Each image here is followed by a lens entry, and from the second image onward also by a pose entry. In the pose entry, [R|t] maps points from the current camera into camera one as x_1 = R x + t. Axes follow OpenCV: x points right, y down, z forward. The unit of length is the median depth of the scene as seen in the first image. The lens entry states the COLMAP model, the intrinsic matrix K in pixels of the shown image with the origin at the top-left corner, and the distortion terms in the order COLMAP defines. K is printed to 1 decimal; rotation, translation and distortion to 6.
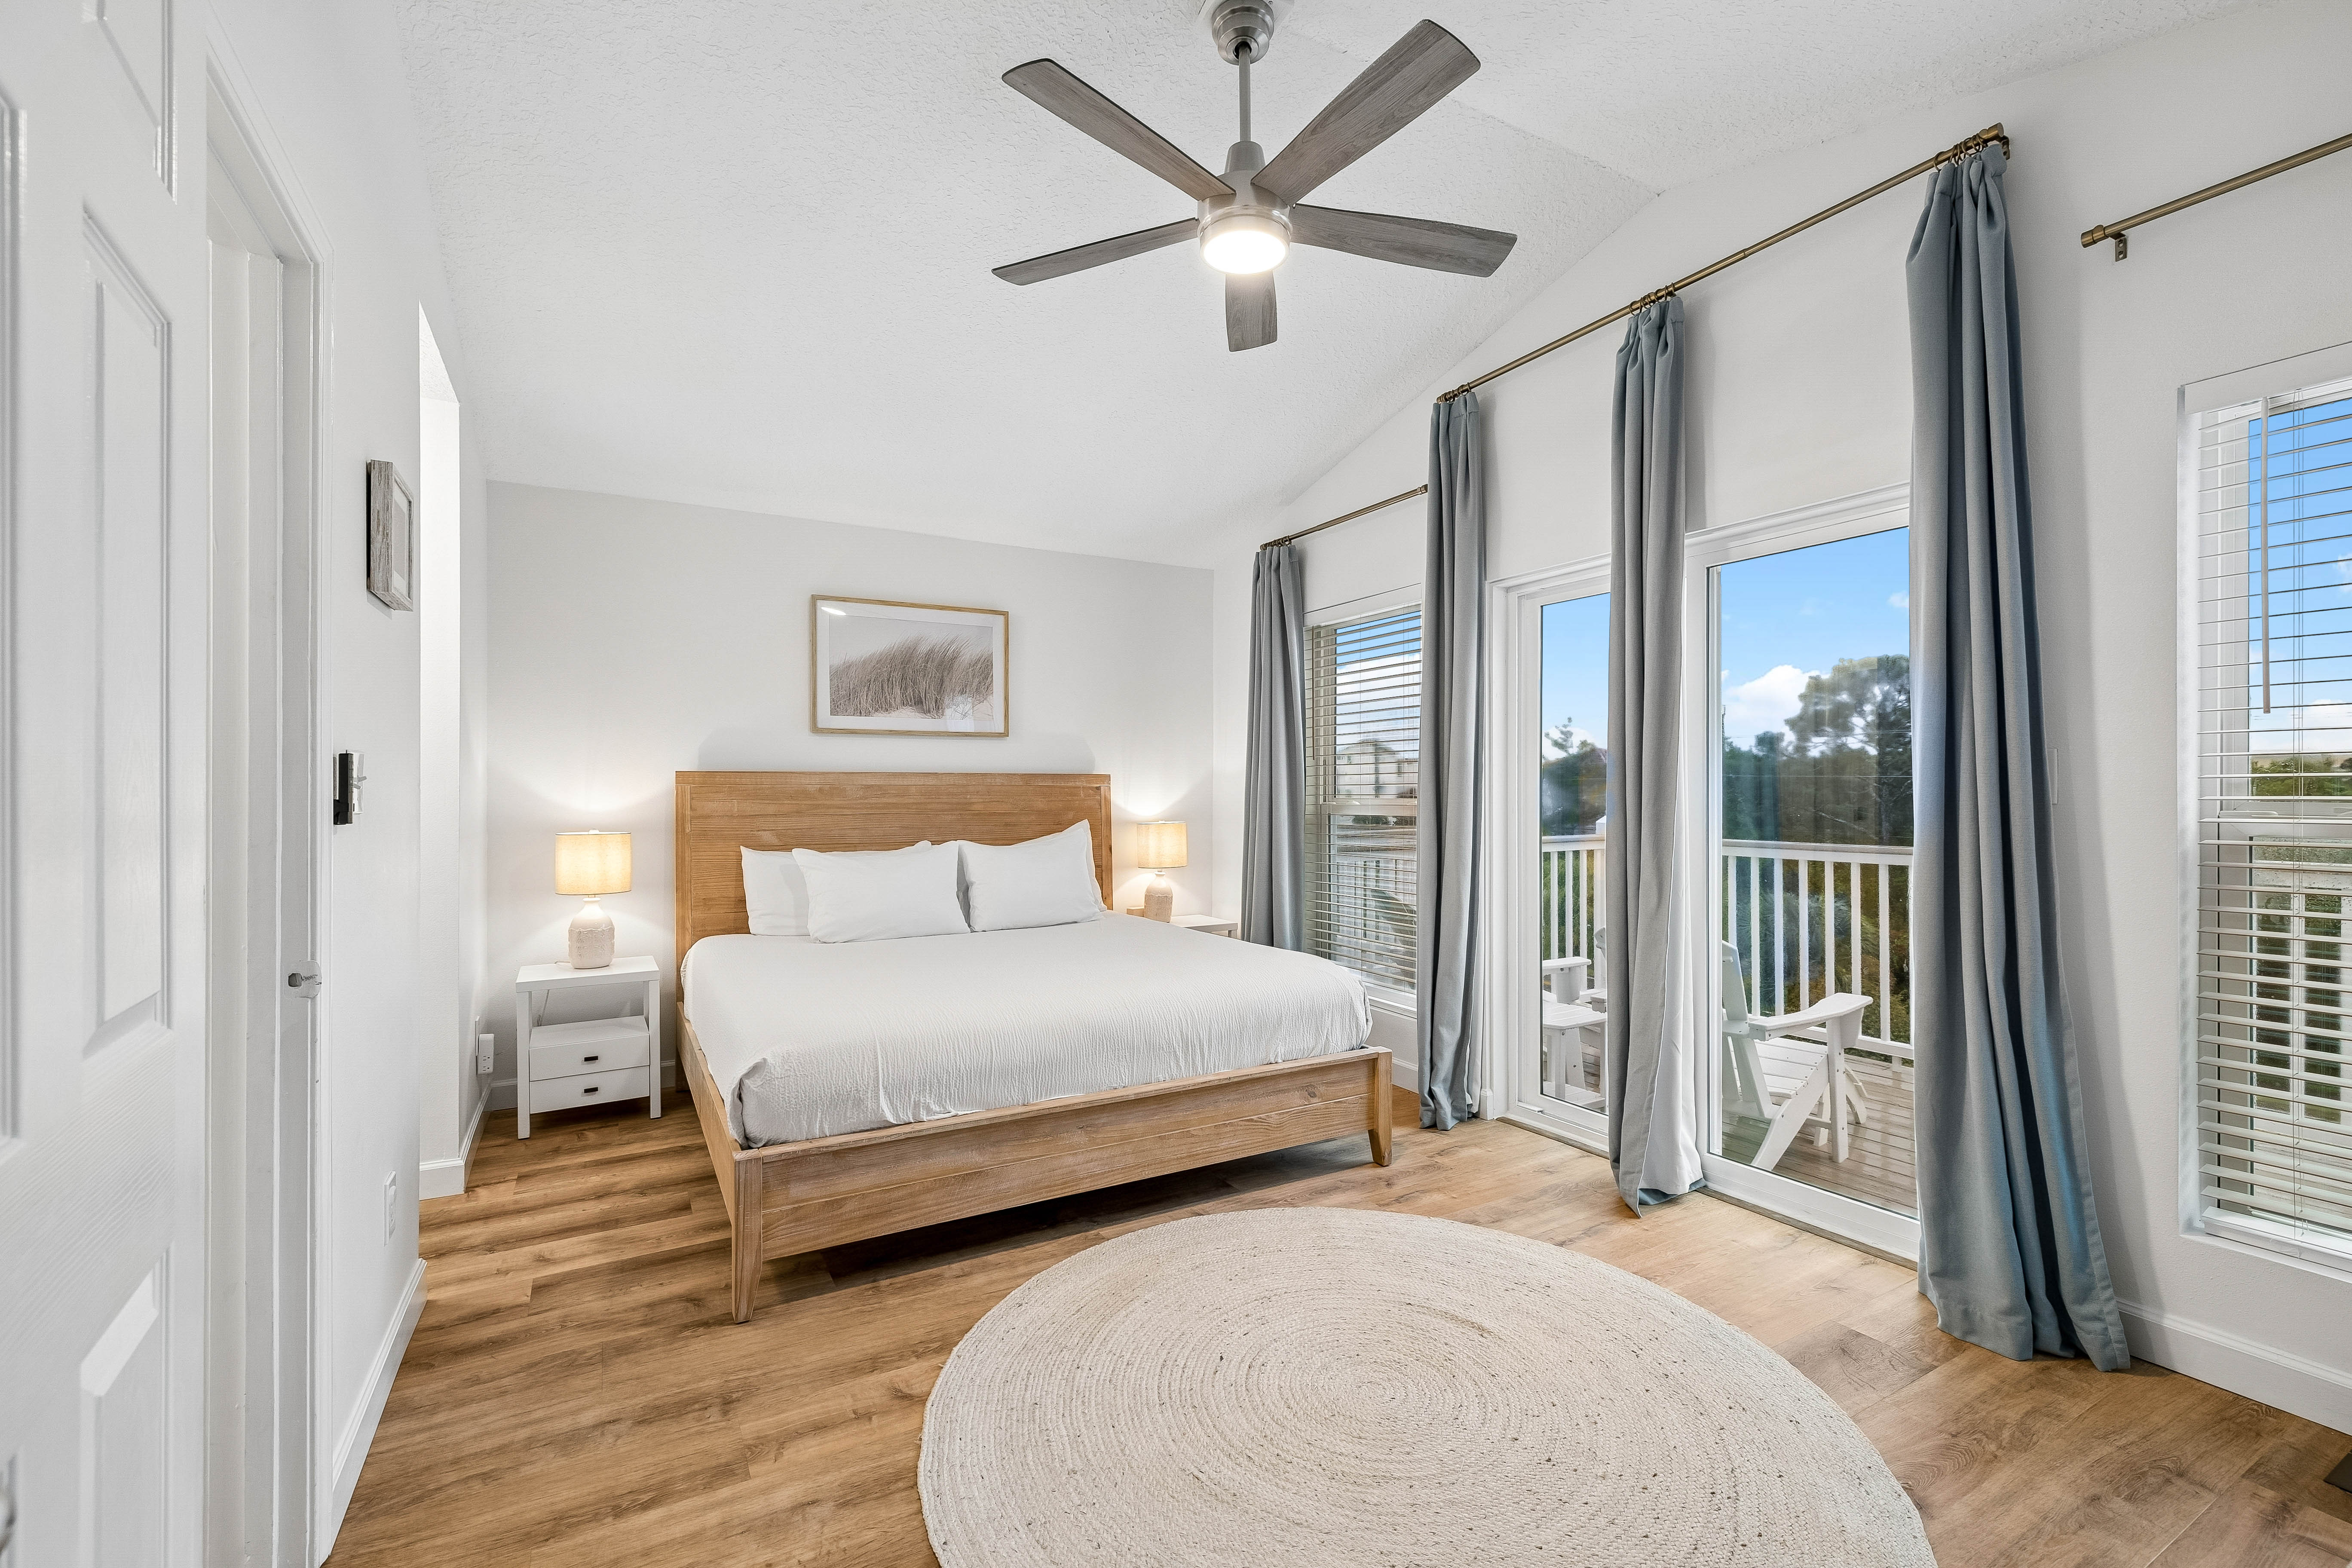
lens RADIAL K [[1005.9, 0, 1174.9], [0, 1005.9, 796.9], [0, 0, 1]] dist [-0.003921, -0.000141]
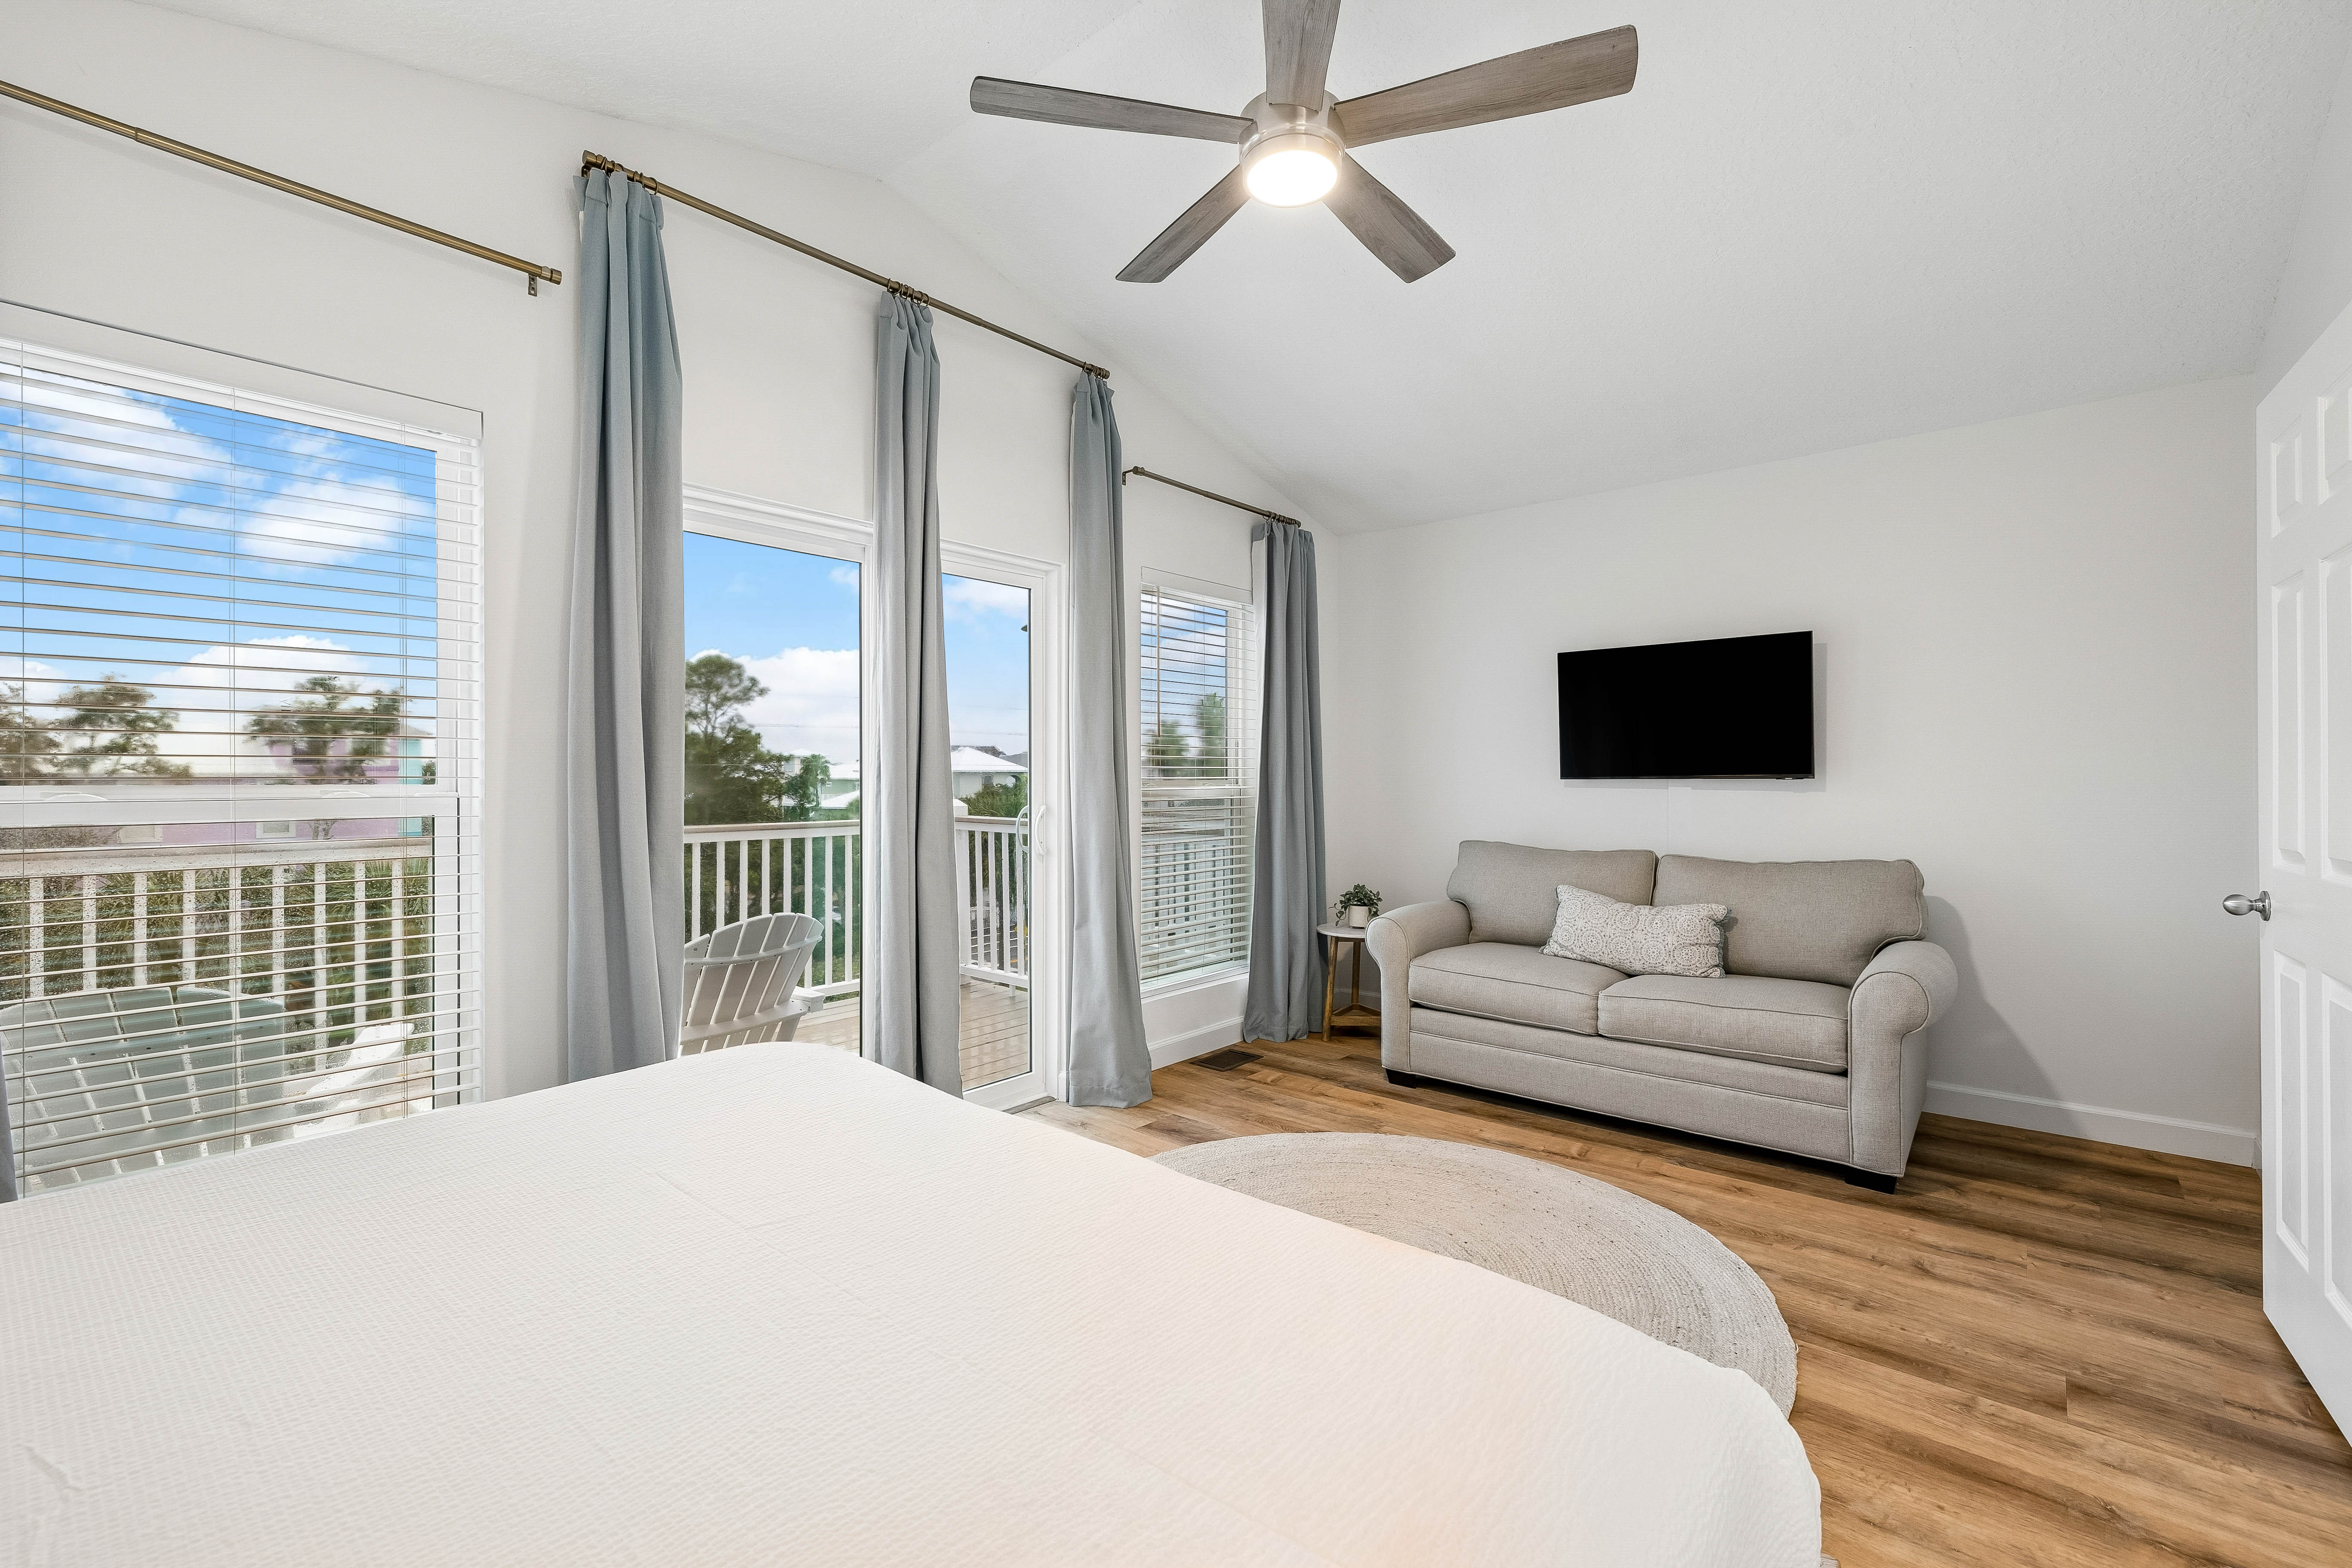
lens RADIAL K [[1005.9, 0, 1174.9], [0, 1005.9, 796.9], [0, 0, 1]] dist [-0.003921, -0.000141]
pose [[-0.348924, -0.010229, 0.937095, -0.575390], [0.002547, 0.999926, 0.011863, 0.005424], [-0.937148, 0.006527, -0.348872, 1.093794]]
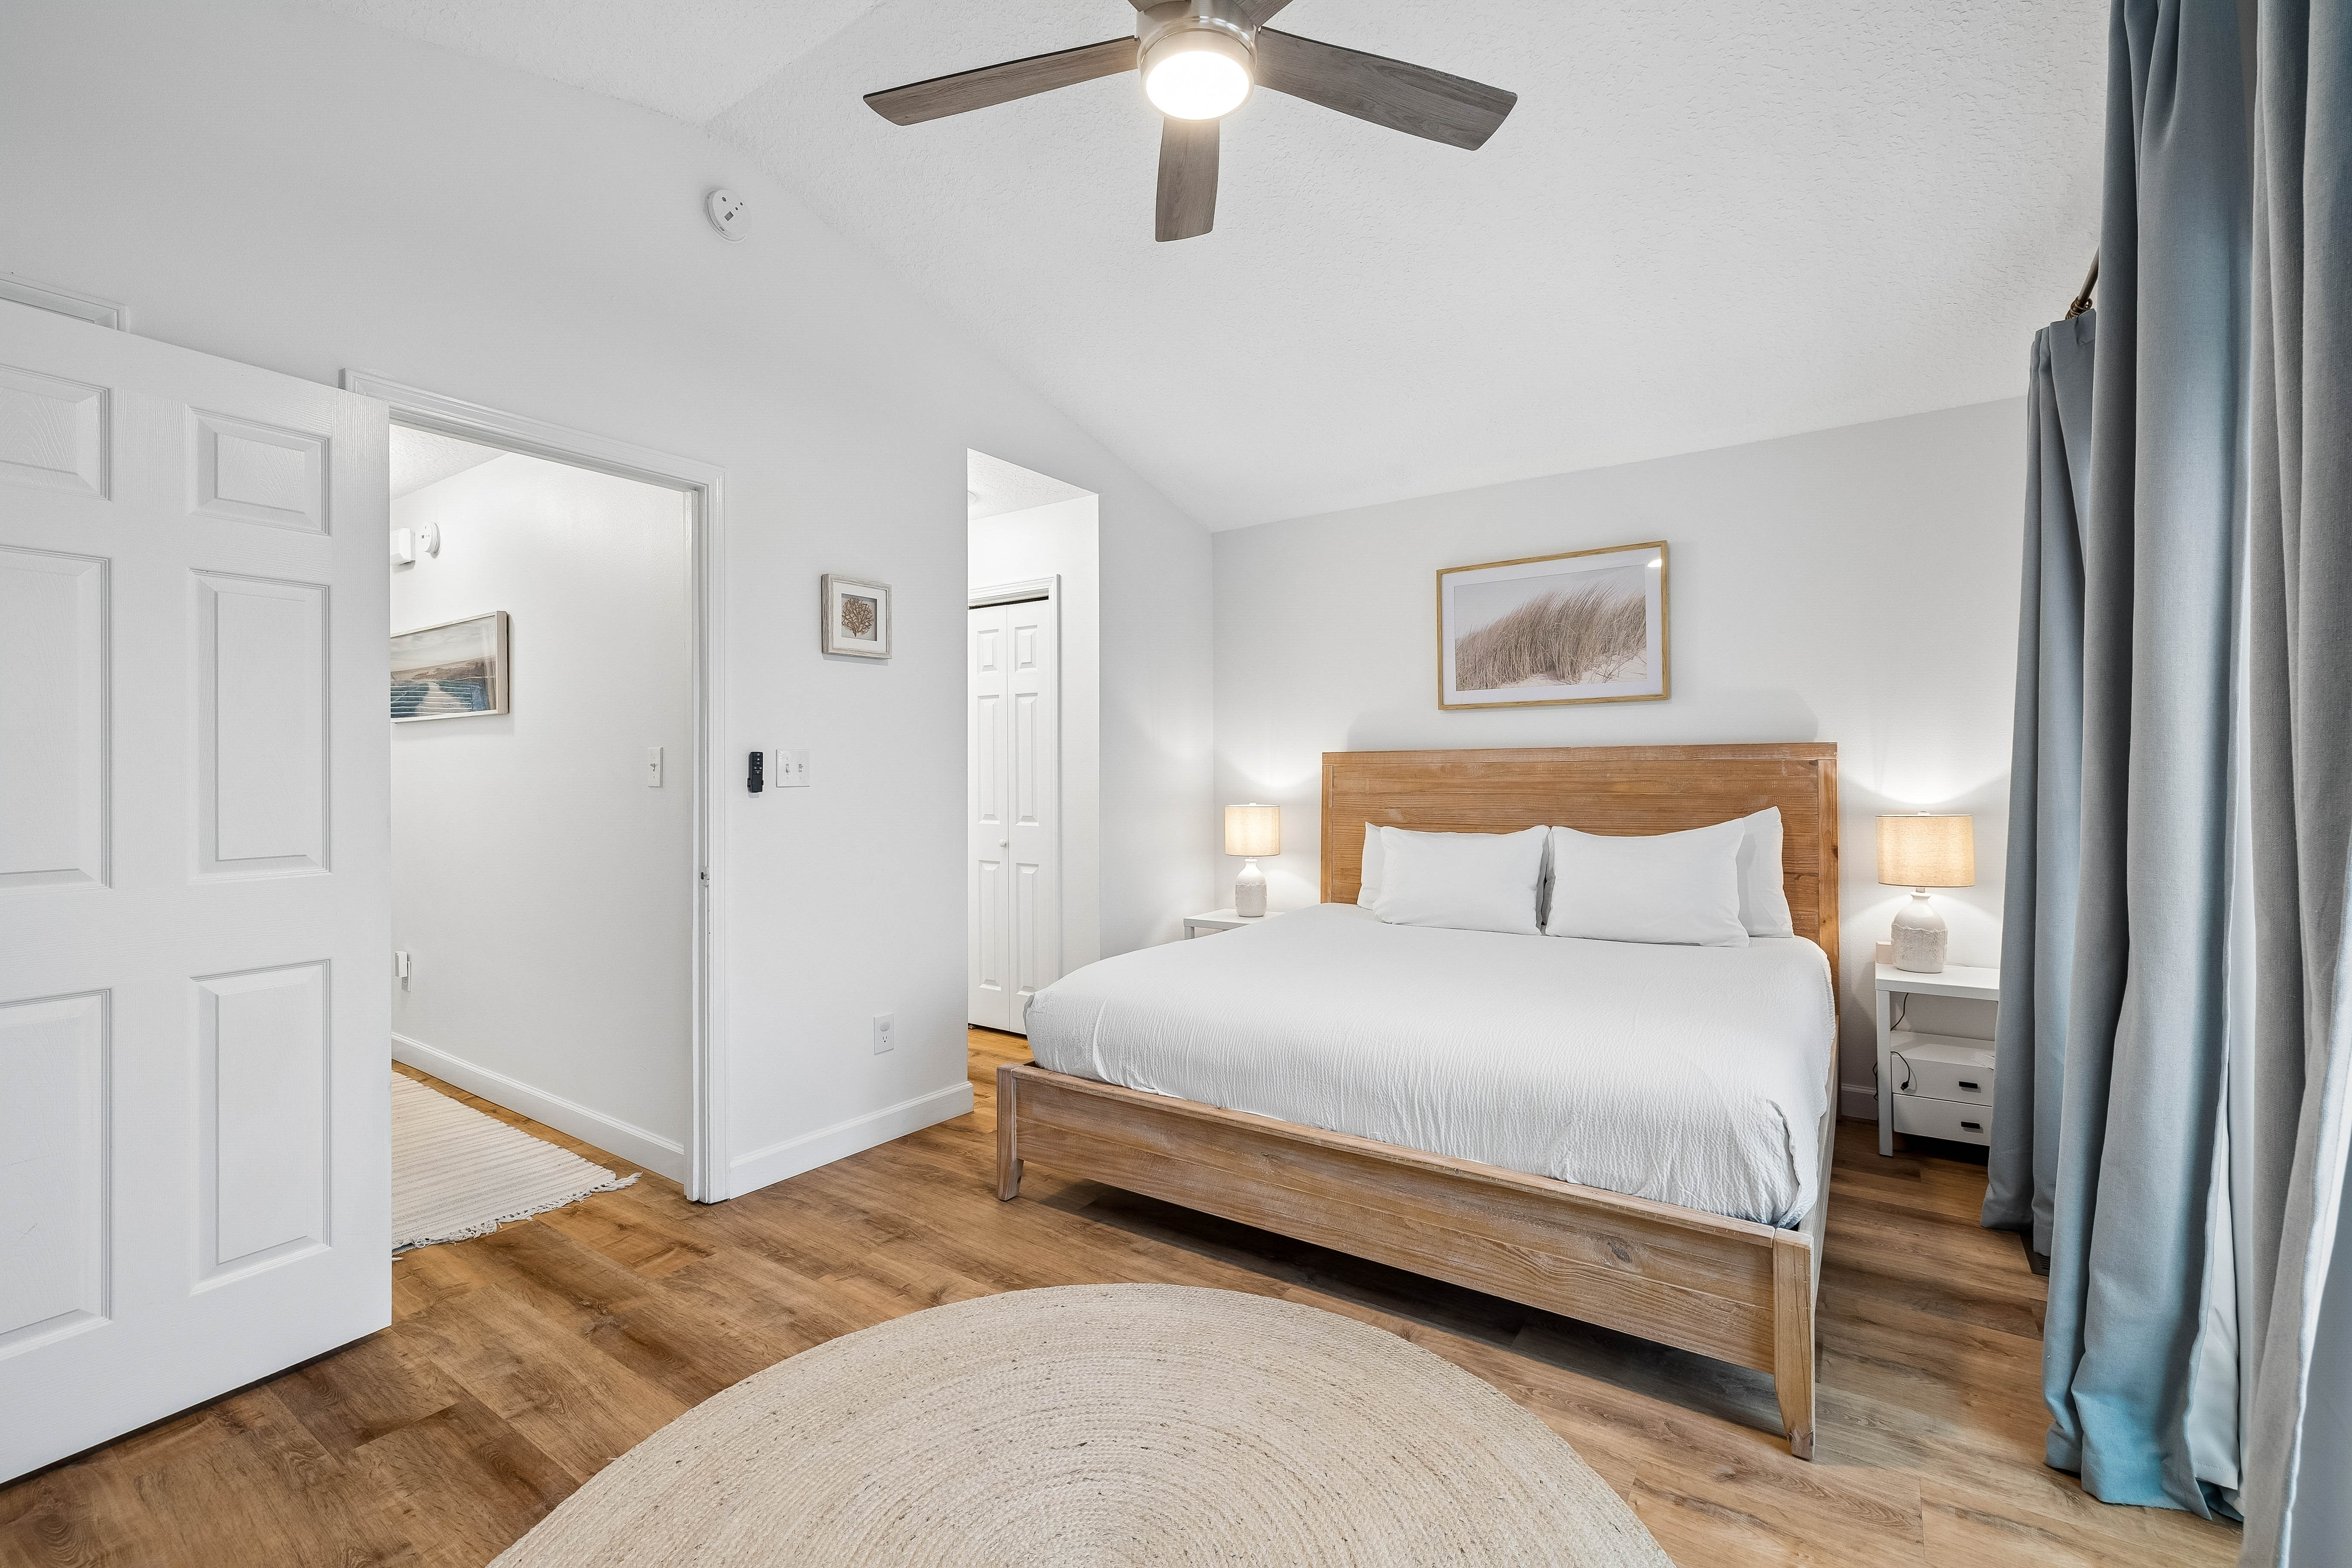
lens RADIAL K [[977.1, 0, 1139.1], [0, 977.1, 778.3], [0, 0, 1]] dist [-0.002721, -0.000553]
pose [[0.438659, 0.001331, -0.898652, 0.556464], [0.001335, 0.999997, 0.002132, 0.000417], [0.898652, -0.002135, 0.438656, 0.478605]]
